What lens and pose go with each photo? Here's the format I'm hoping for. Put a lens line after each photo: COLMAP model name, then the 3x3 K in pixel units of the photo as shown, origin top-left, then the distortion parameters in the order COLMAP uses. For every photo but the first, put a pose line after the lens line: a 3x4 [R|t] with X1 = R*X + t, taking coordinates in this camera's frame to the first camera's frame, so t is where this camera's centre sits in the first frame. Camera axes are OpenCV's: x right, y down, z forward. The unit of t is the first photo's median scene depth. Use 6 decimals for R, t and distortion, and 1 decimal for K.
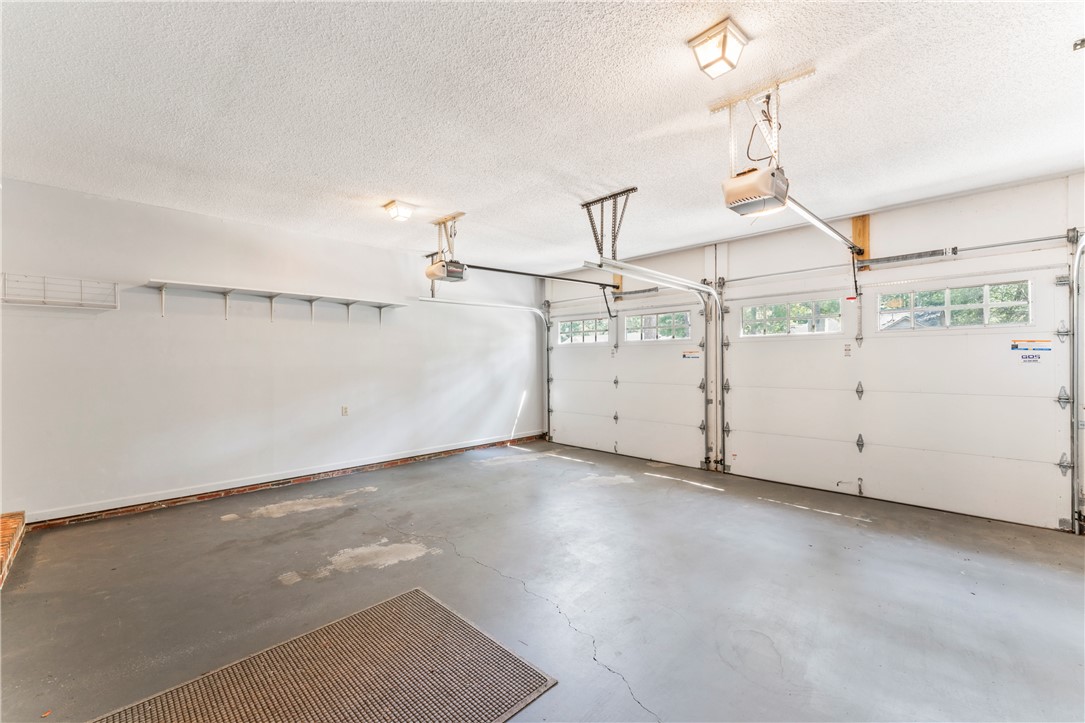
lens RADIAL K [[441.2, 0, 542.3], [0, 441.2, 361.4], [0, 0, 1]] dist [-0.000478, -0.000236]
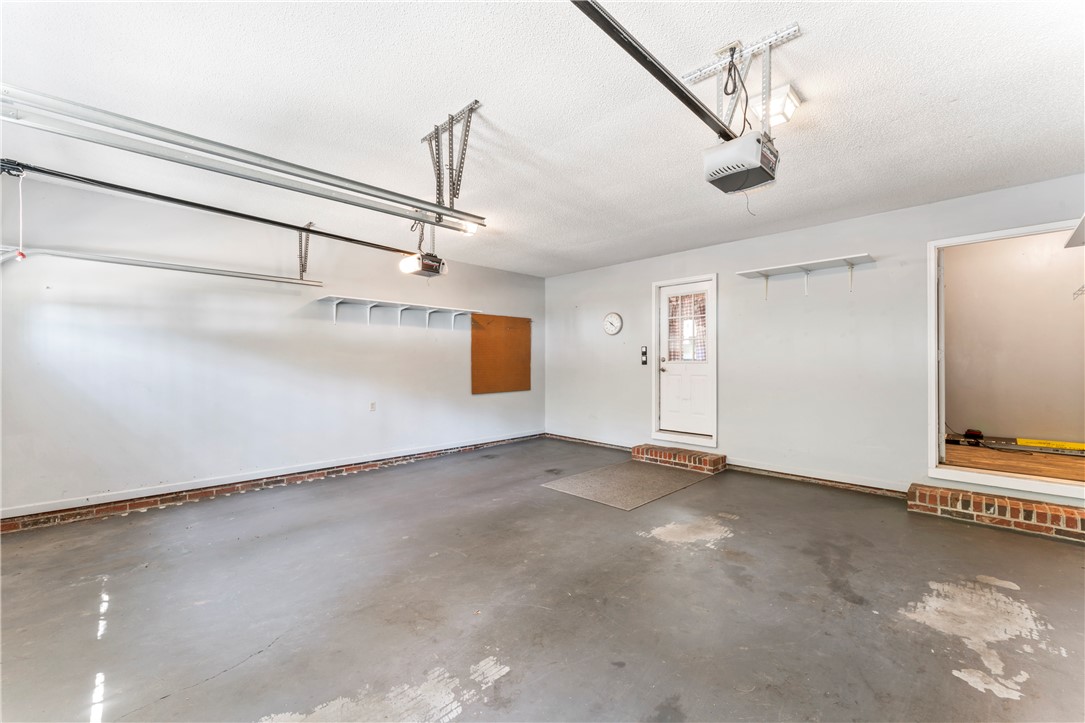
lens RADIAL K [[441.2, 0, 542.7], [0, 441.2, 361.3], [0, 0, 1]] dist [-0.000478, -0.000236]
pose [[-0.999975, 0.005031, 0.005068, -0.001585], [0.005043, 0.999984, 0.002372, 0.002558], [-0.005056, 0.002398, -0.999984, 1.861333]]
